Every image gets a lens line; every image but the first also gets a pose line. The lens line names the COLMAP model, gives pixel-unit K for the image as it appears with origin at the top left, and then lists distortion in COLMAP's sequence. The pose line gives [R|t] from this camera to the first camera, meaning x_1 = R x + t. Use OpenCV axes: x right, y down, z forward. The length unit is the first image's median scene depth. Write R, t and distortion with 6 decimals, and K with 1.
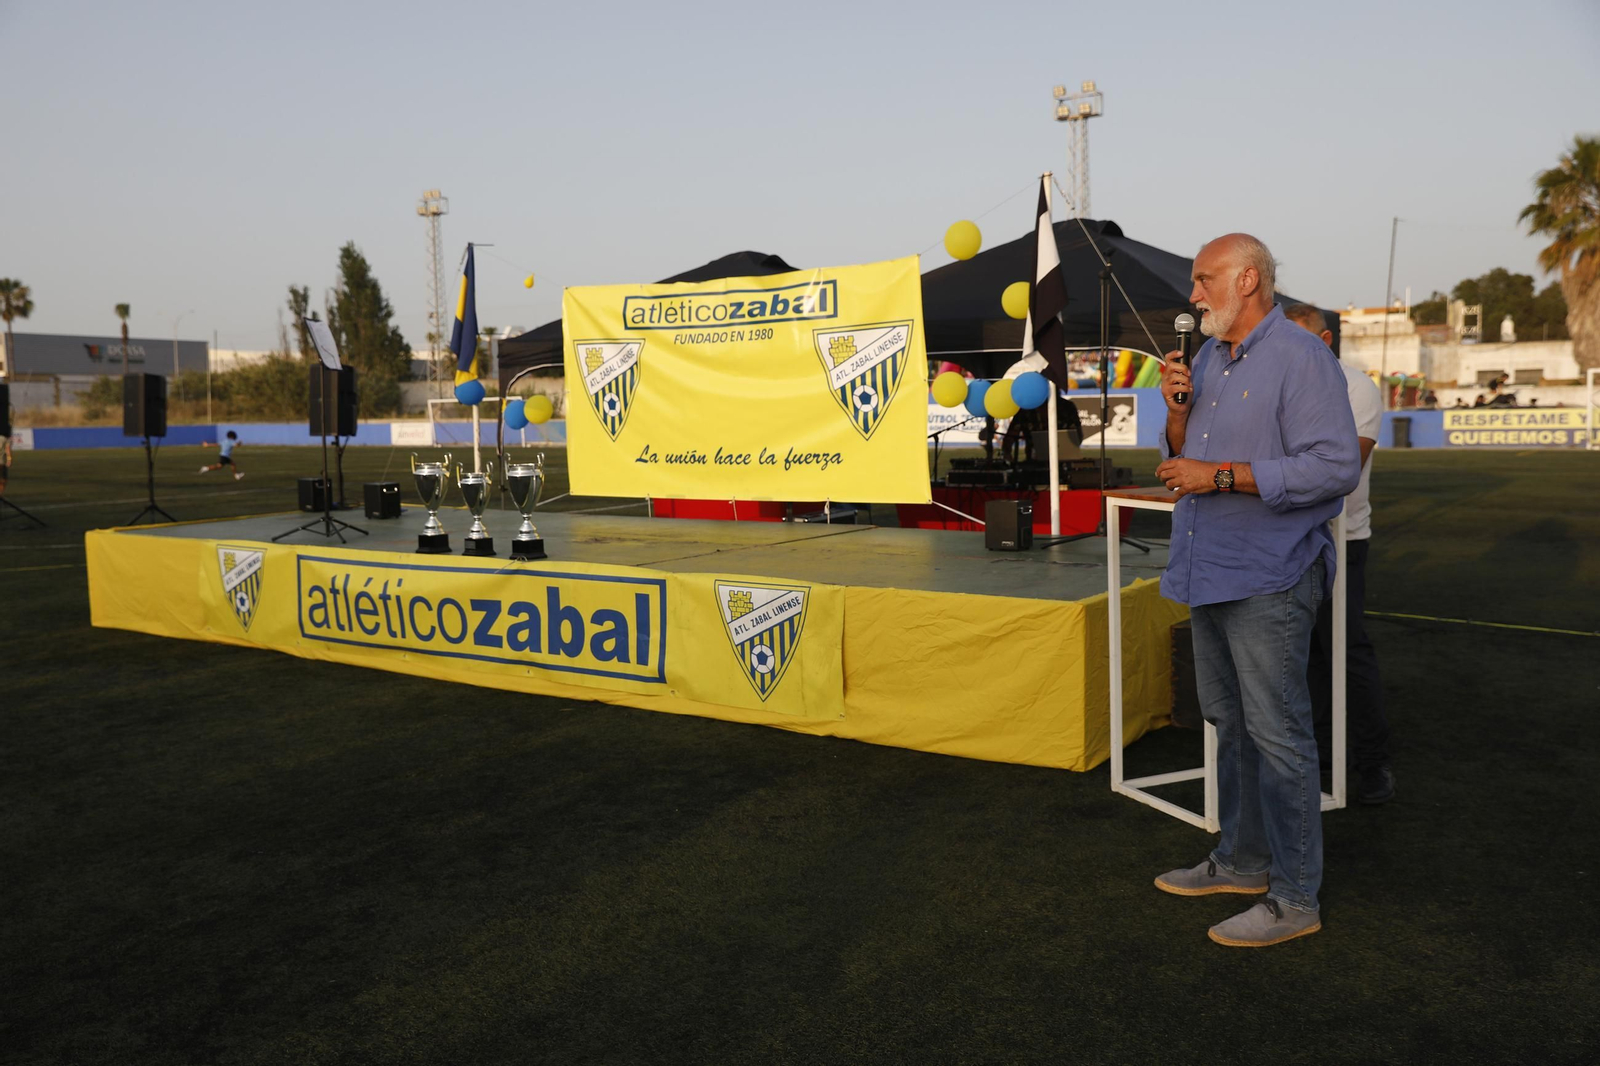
lens RADIAL K [[1391.4, 0, 790.7], [0, 1391.4, 535.0], [0, 0, 1]] dist [-0.056838, 0.113269]
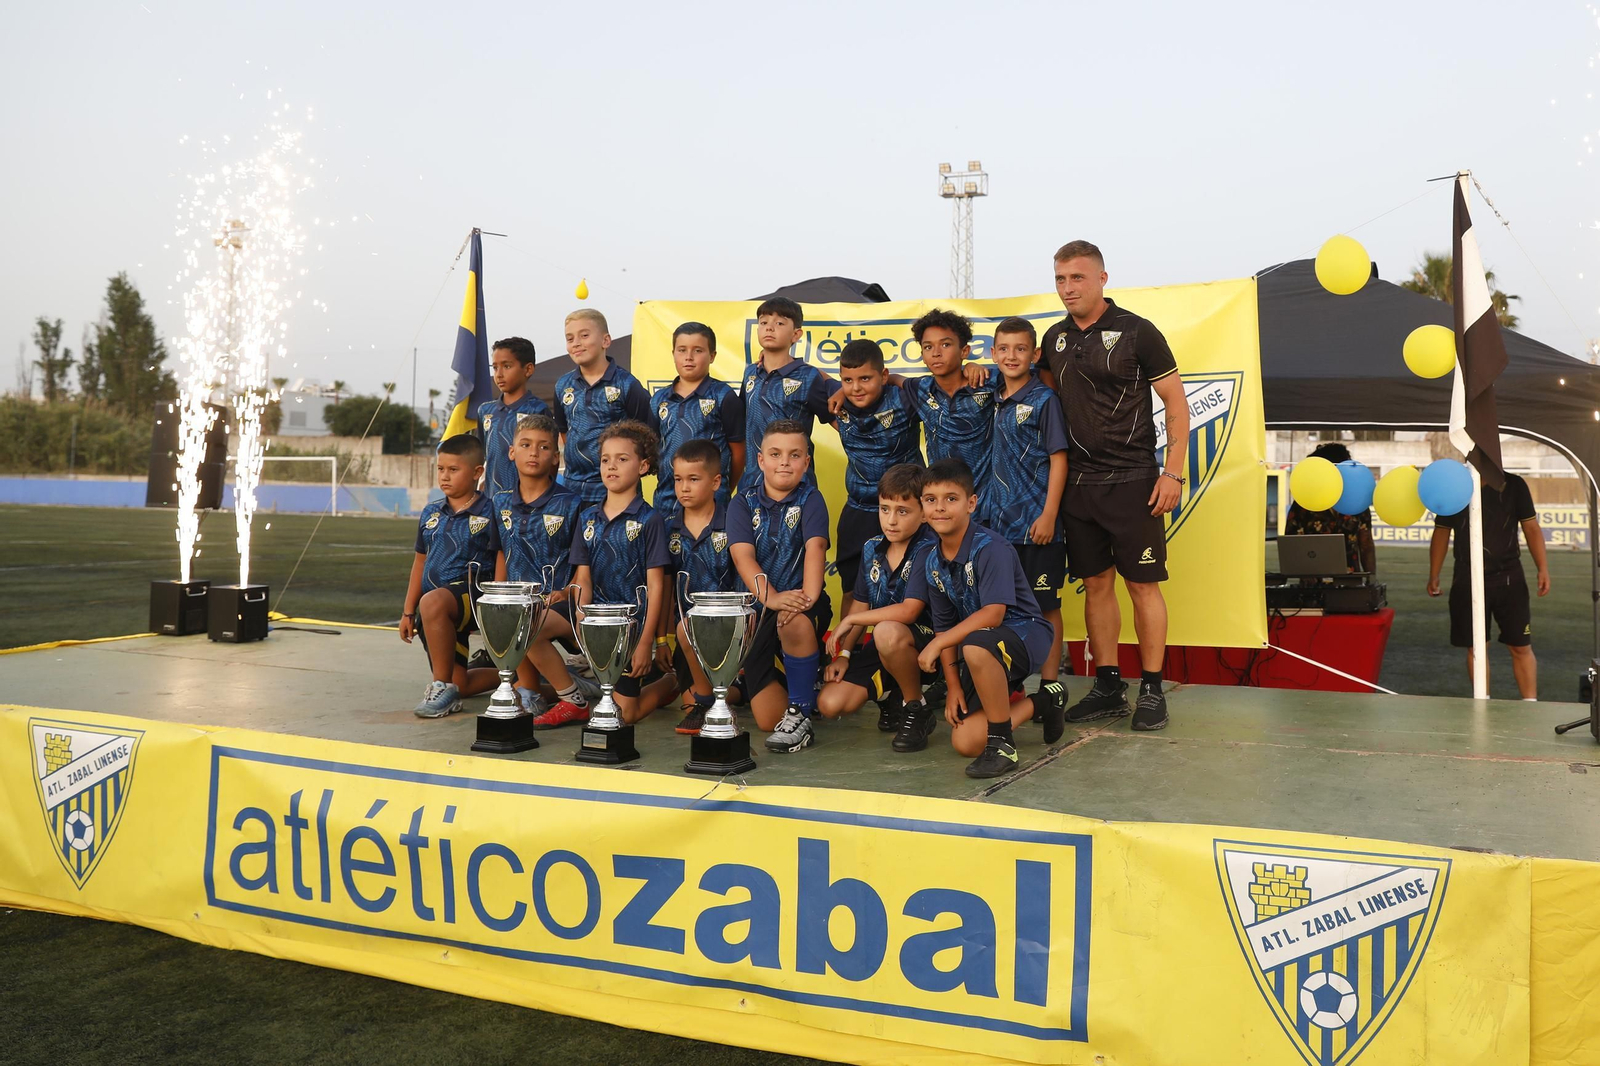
lens RADIAL K [[1440.0, 0, 1026.3], [0, 1440.0, 383.5], [0, 0, 1]] dist [-0.114296, 0.083024]
pose [[0.959550, 0.050638, 0.276949, -0.212879], [-0.004847, 0.986517, -0.163585, -0.036935], [-0.281498, 0.155625, 0.946858, 0.386210]]
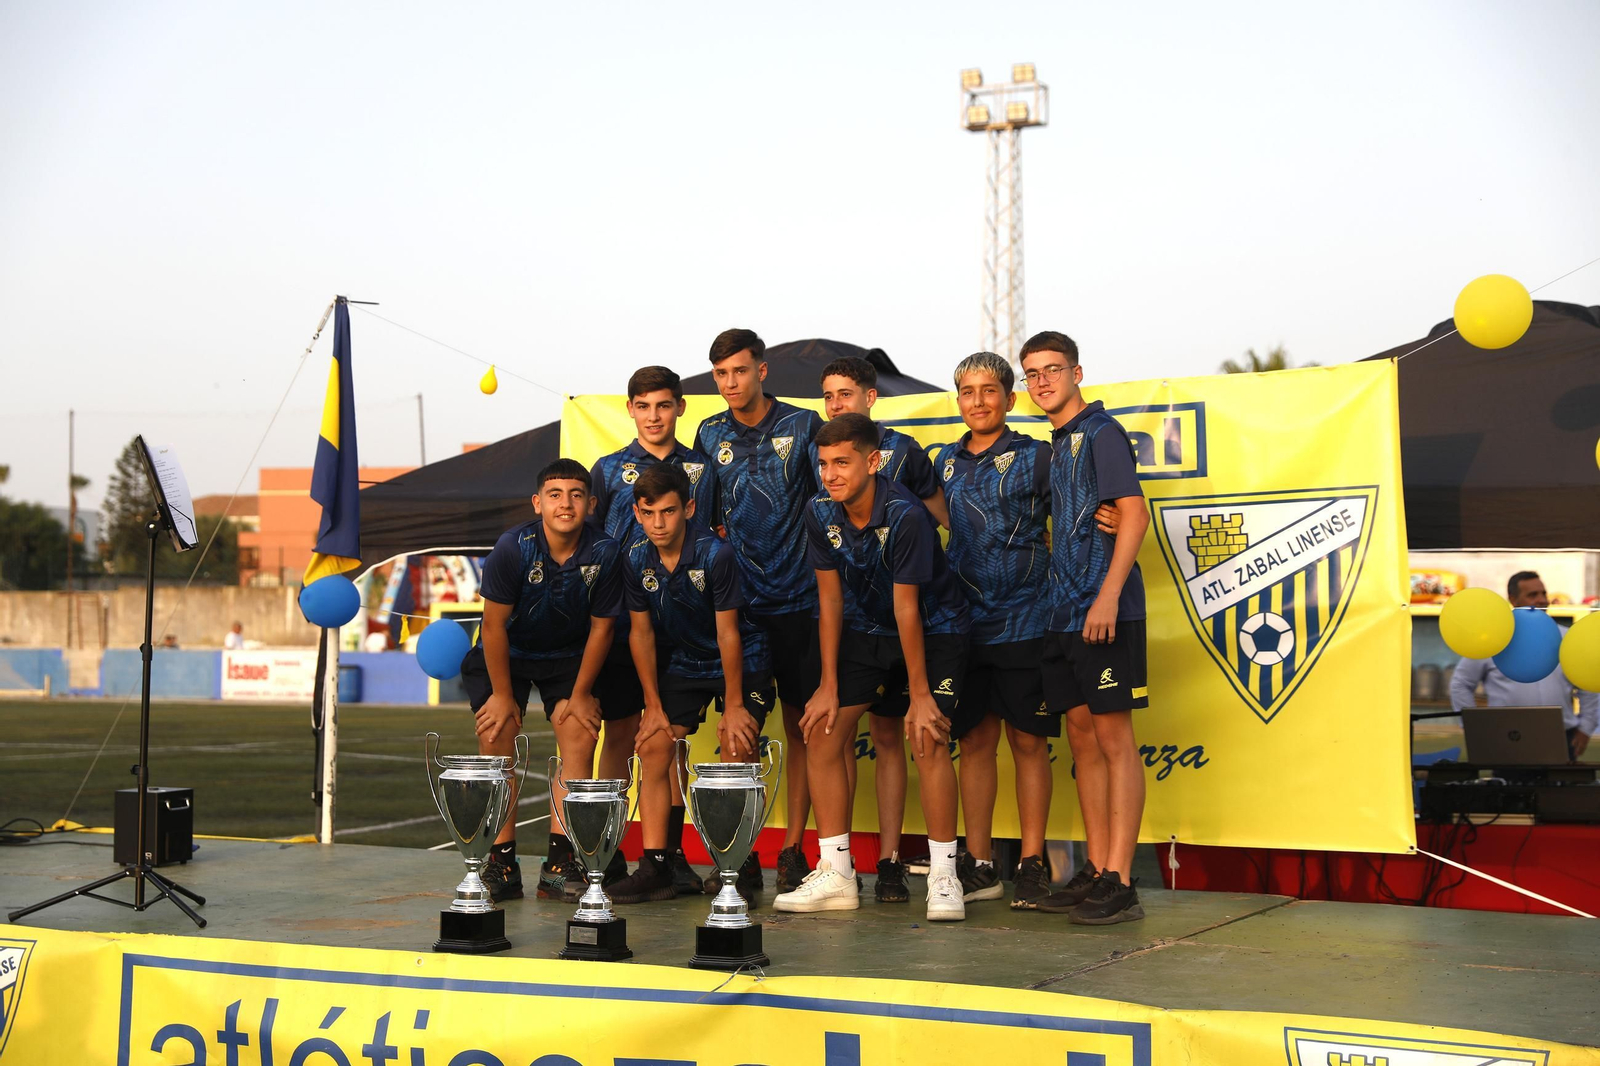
lens RADIAL K [[2571.5, 0, 798.2], [0, 2571.5, 552.5], [0, 0, 1]] dist [0.155236, 0.078839]
pose [[0.987227, 0.030355, 0.156404, -0.277329], [-0.010840, 0.992205, -0.124146, -0.012419], [-0.158953, 0.120865, 0.979860, 0.117392]]
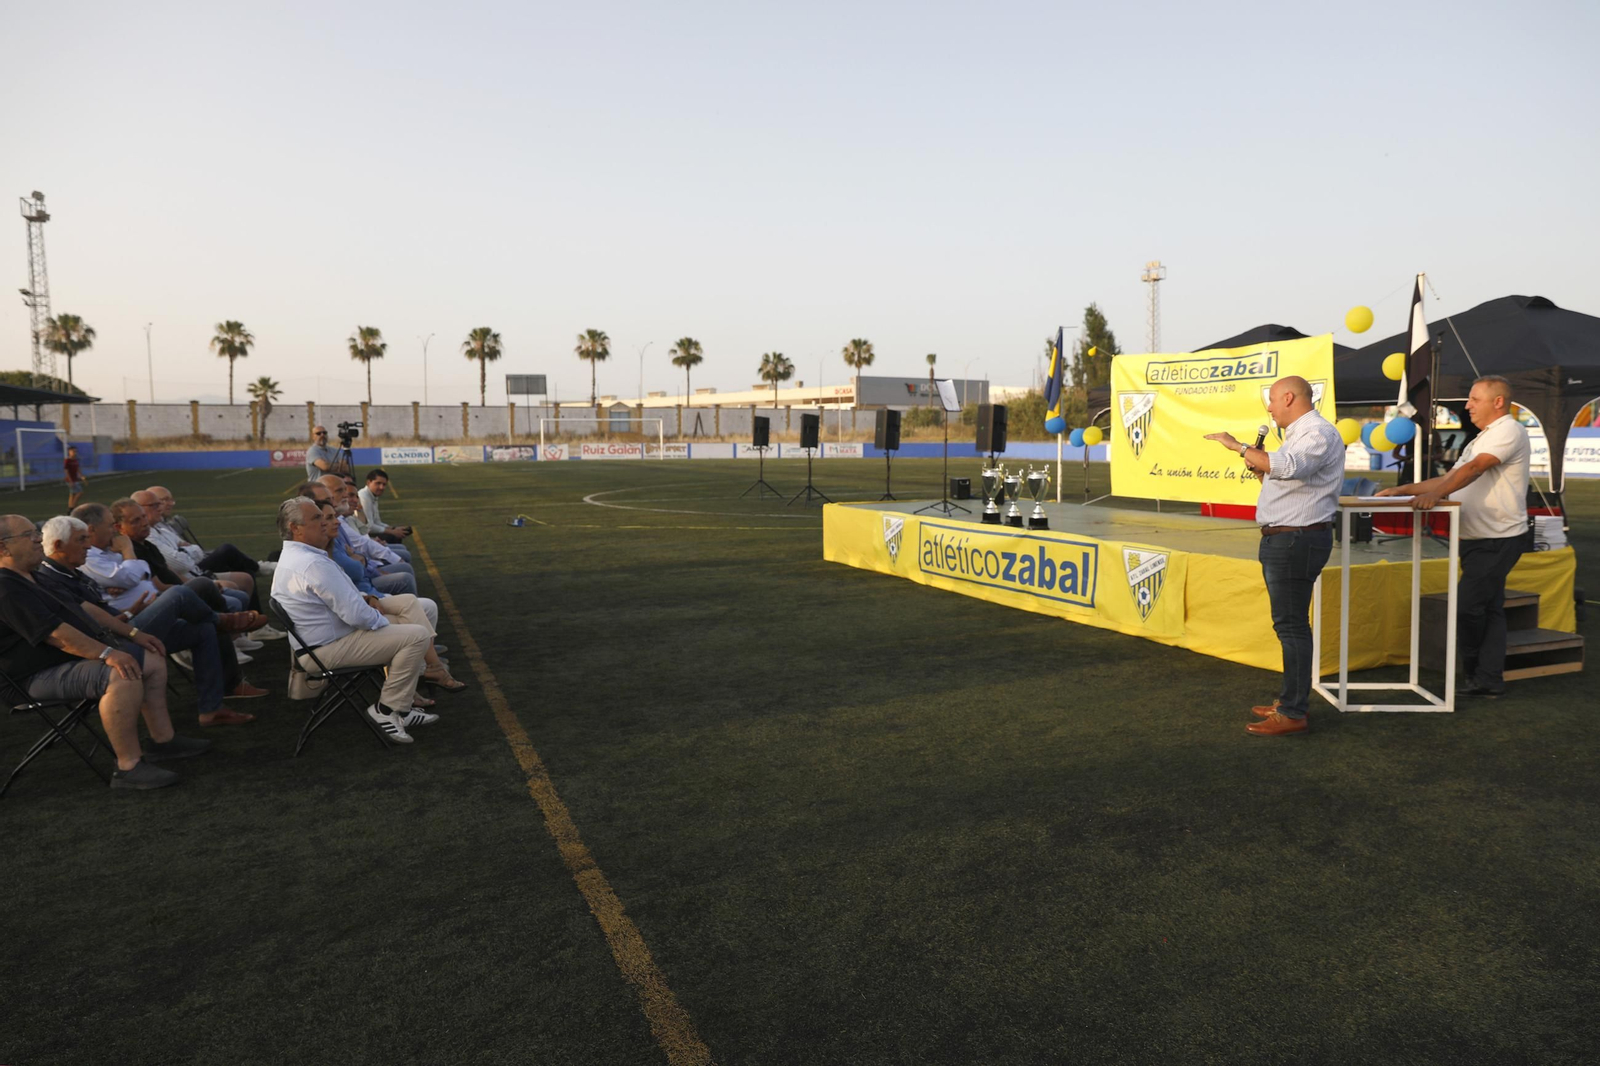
lens RADIAL K [[1121.2, 0, 836.3], [0, 1121.2, 526.5], [0, 0, 1]] dist [-0.052686, 0.004527]
pose [[0.860553, 0.055852, -0.506290, 0.244621], [-0.059622, 0.998182, 0.008776, 0.014493], [0.505860, 0.022634, 0.862318, -0.222996]]
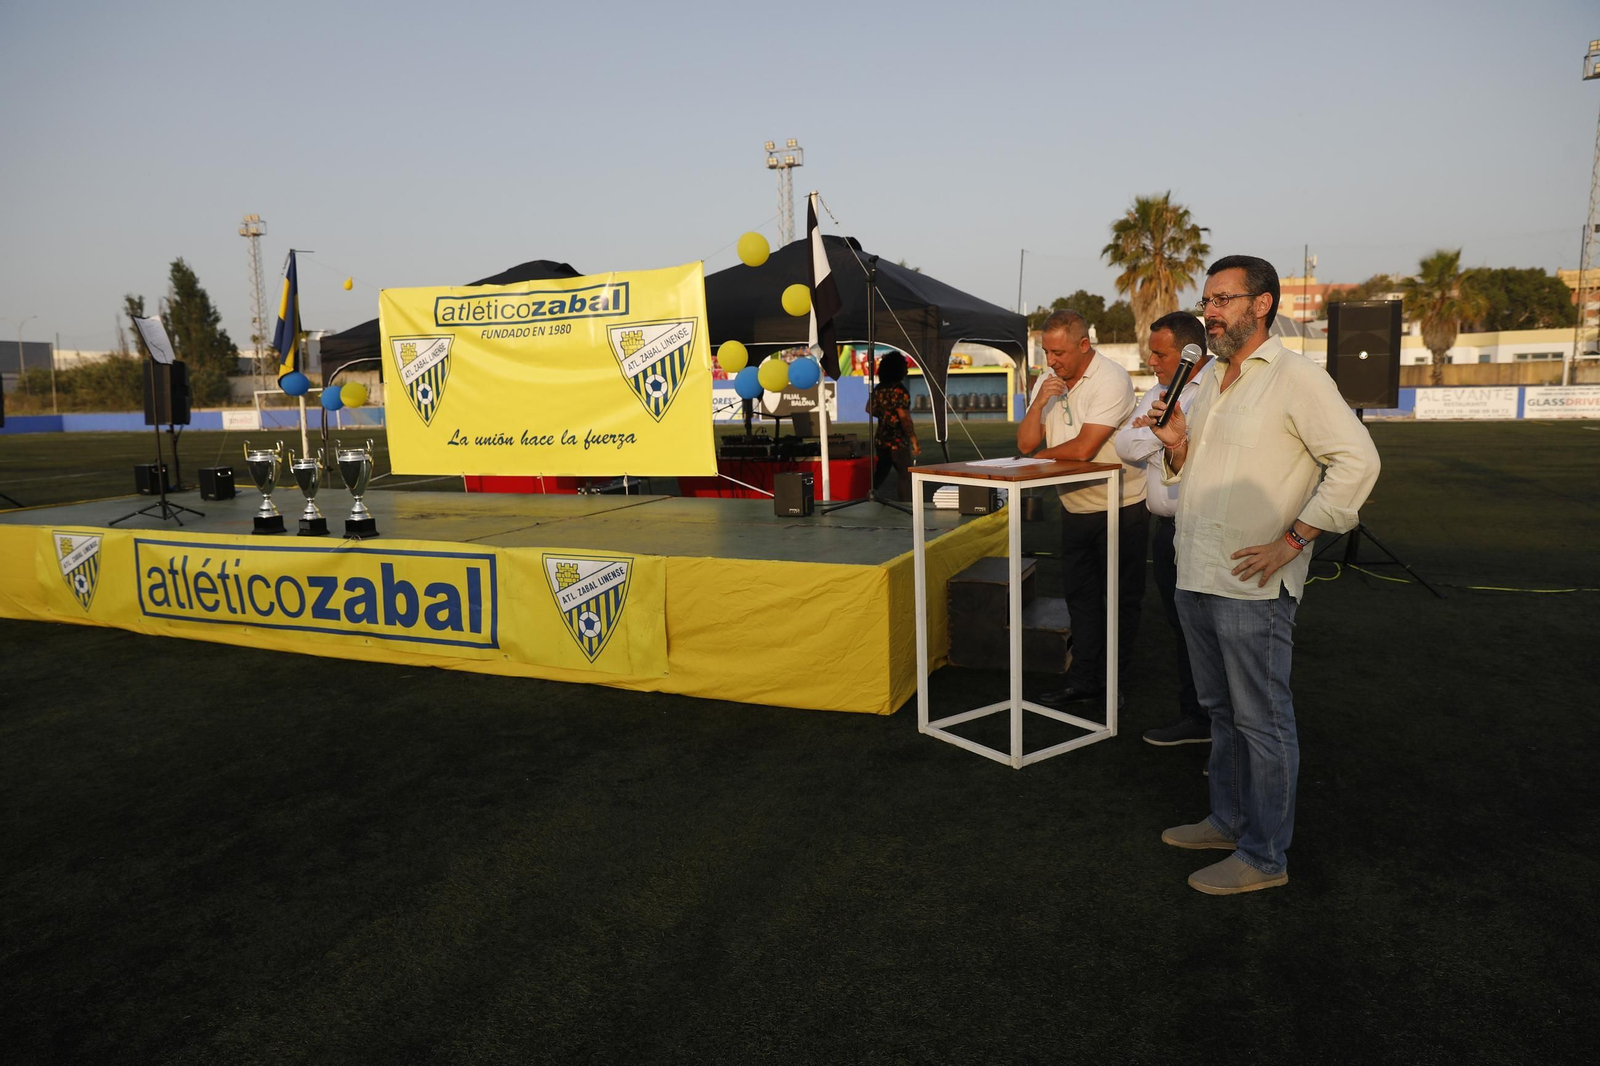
lens RADIAL K [[1086.8, 0, 791.5], [0, 1086.8, 533.0], [0, 0, 1]] dist [-0.111841, 0.086246]
pose [[0.977820, -0.032039, 0.206984, -0.029705], [0.024306, 0.998912, 0.039797, -0.009945], [-0.208034, -0.033883, 0.977535, 0.101696]]
